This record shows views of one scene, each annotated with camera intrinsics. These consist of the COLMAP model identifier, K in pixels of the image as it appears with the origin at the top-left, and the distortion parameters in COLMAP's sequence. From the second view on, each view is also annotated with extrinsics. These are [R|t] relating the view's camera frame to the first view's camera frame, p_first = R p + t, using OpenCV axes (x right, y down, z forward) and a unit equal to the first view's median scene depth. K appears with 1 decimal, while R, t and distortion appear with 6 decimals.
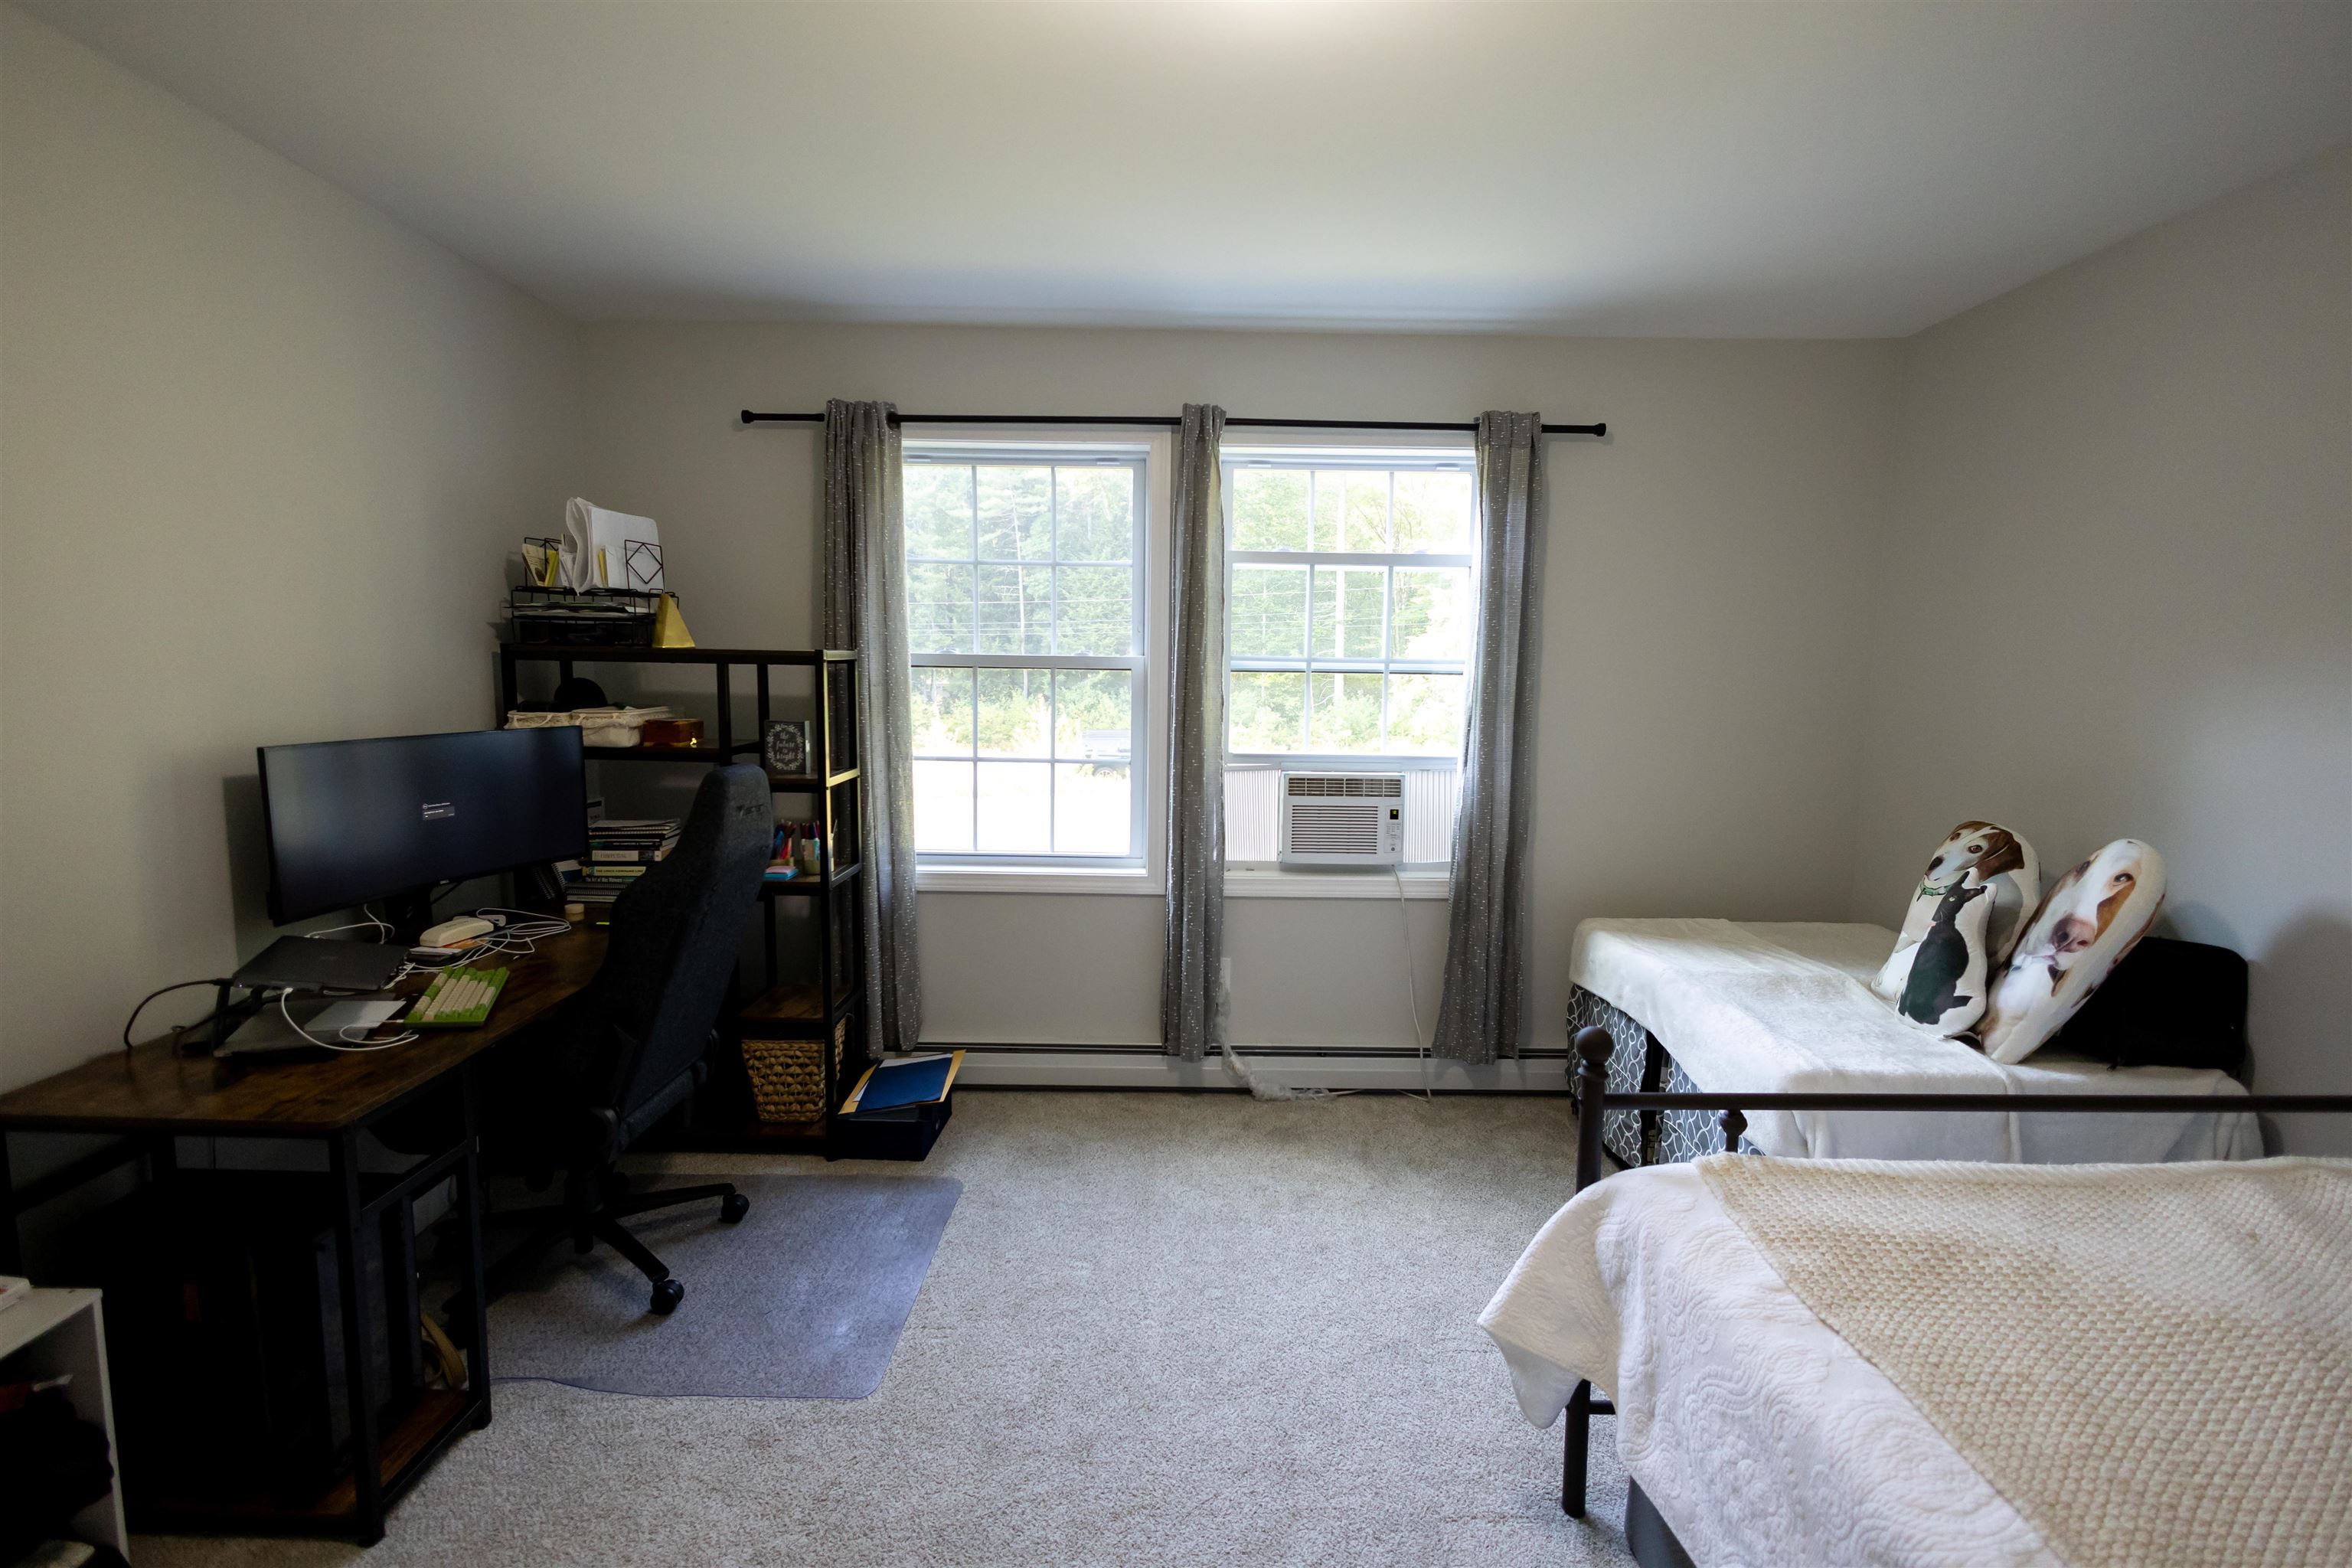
lens RADIAL K [[1066.1, 0, 1175.2], [0, 1066.1, 773.7], [0, 0, 1]] dist [0.004156, -0.000131]
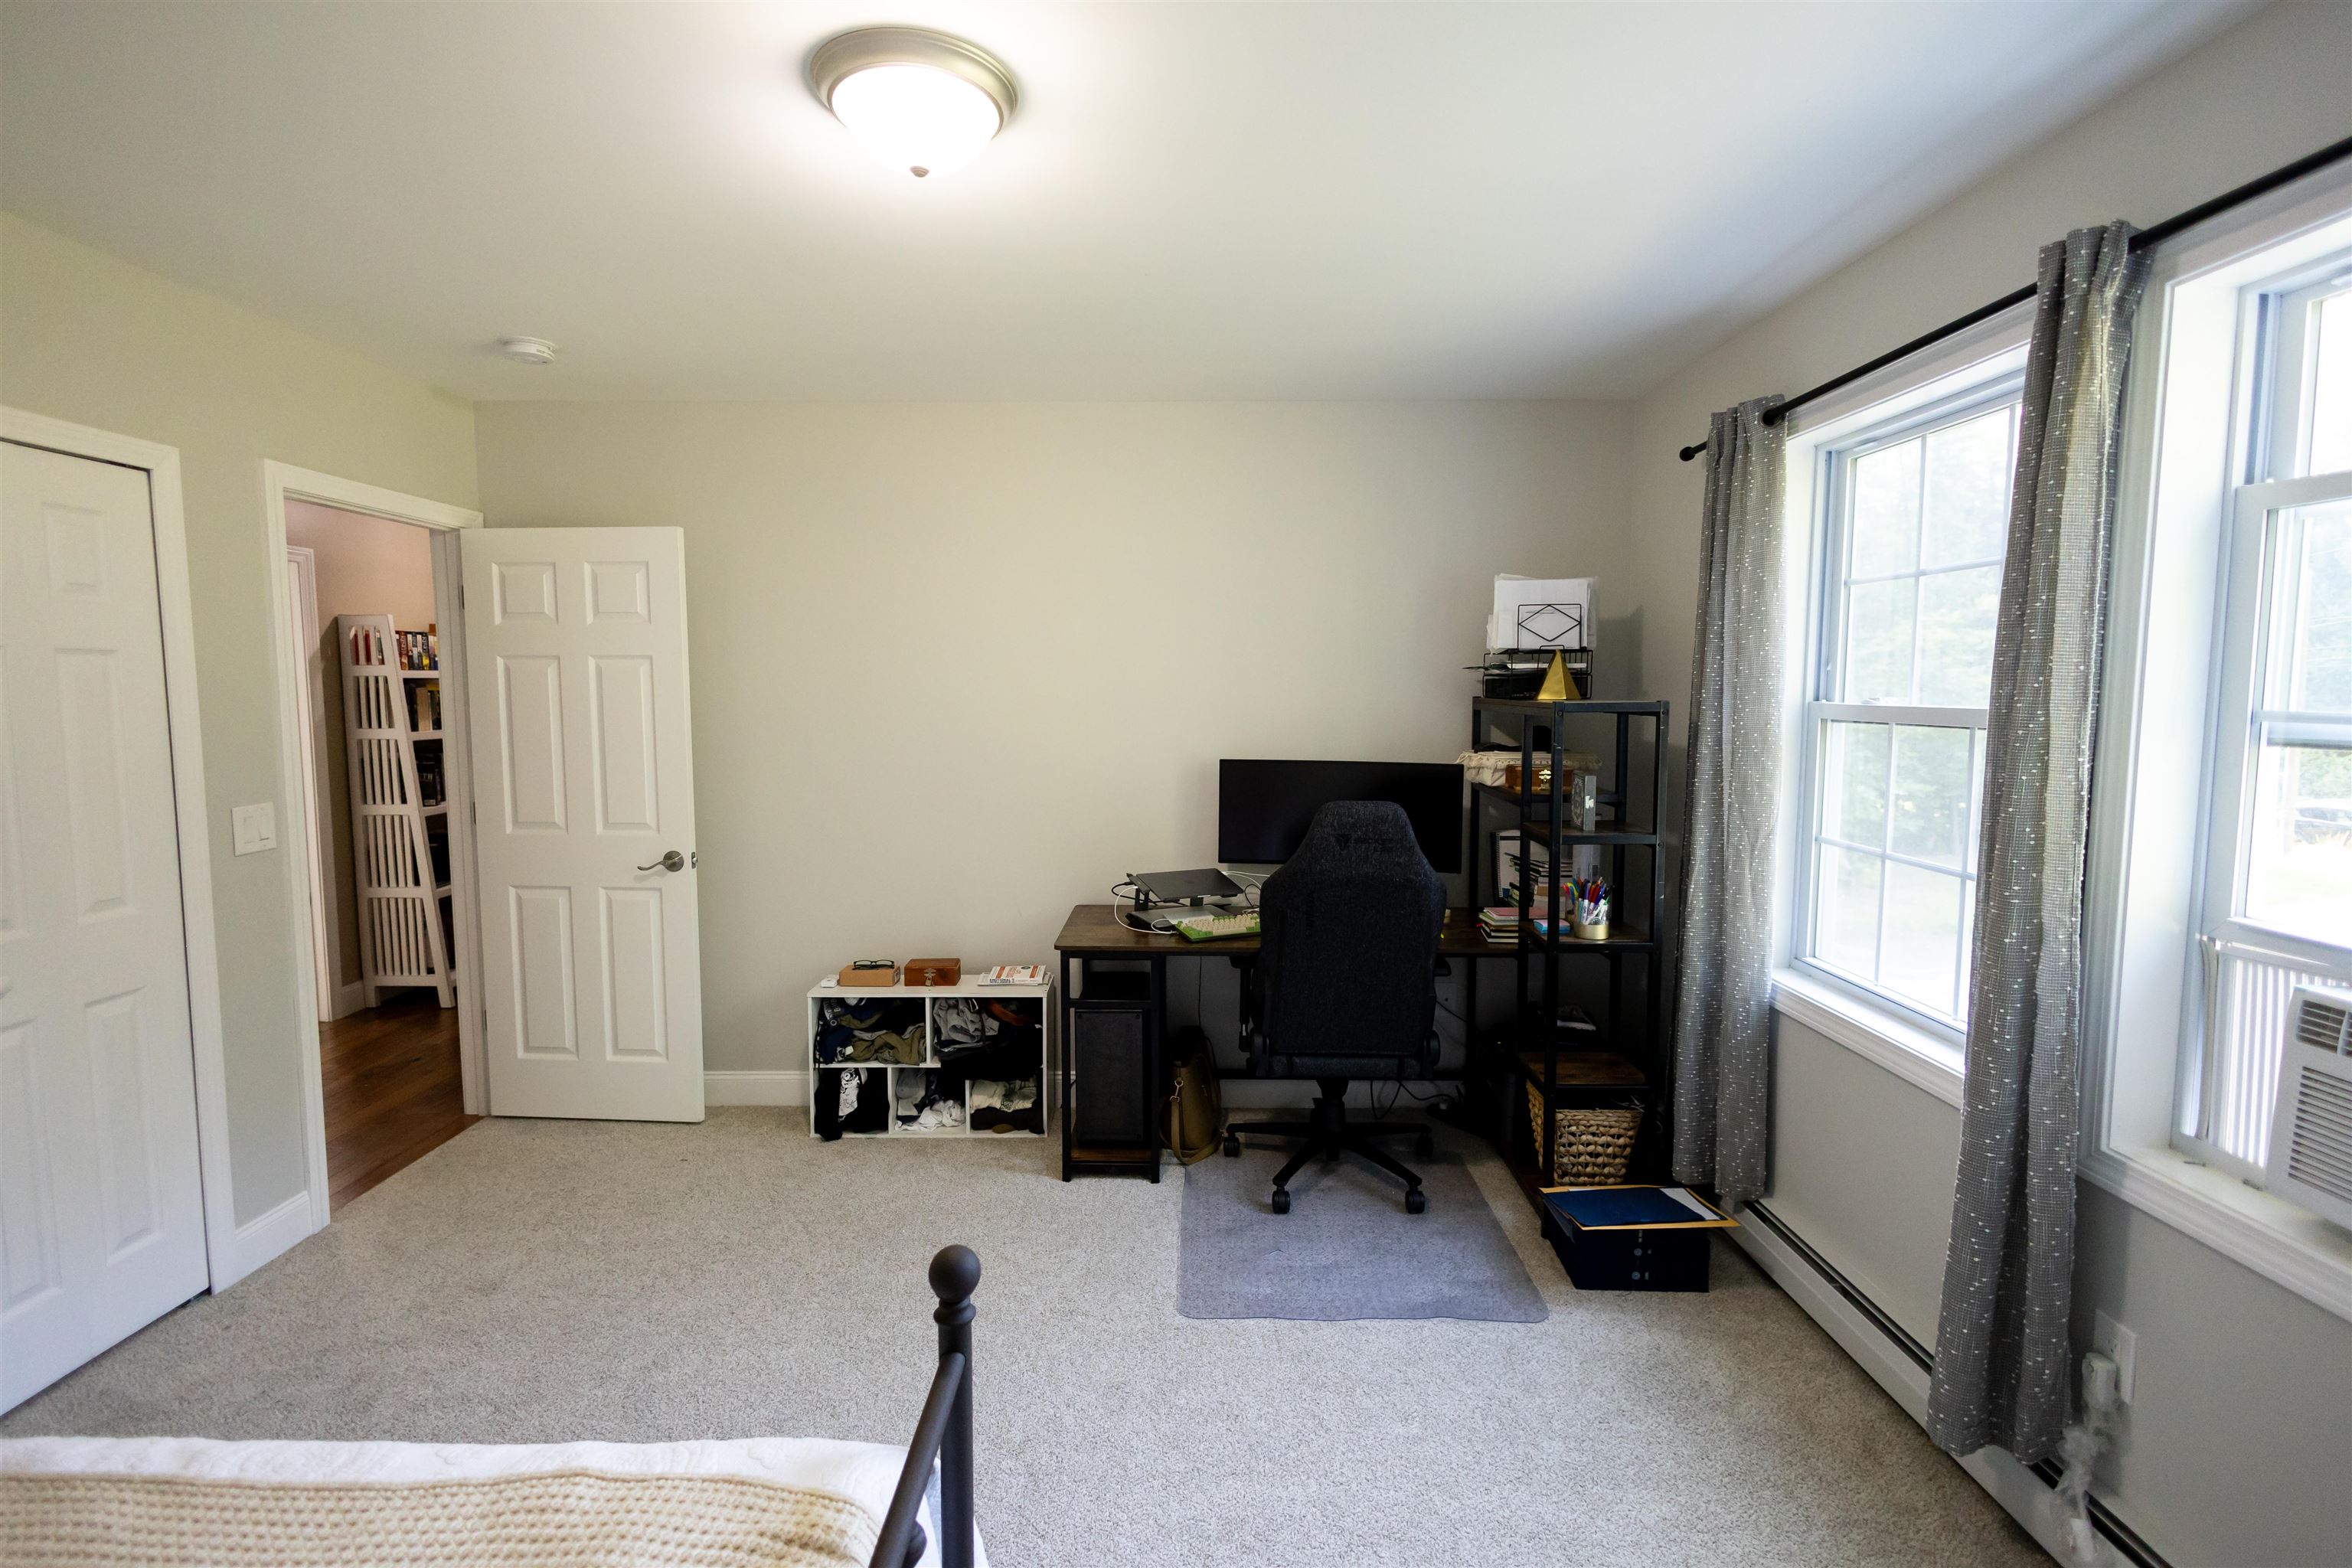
lens RADIAL K [[1066.1, 0, 1168.5], [0, 1066.1, 788.3], [0, 0, 1]] dist [0.004156, -0.000131]
pose [[0.009615, 0.077095, -0.996977, 0.614248], [-0.120091, 0.989896, 0.075389, -0.067717], [0.992716, 0.119003, 0.018777, 0.626685]]
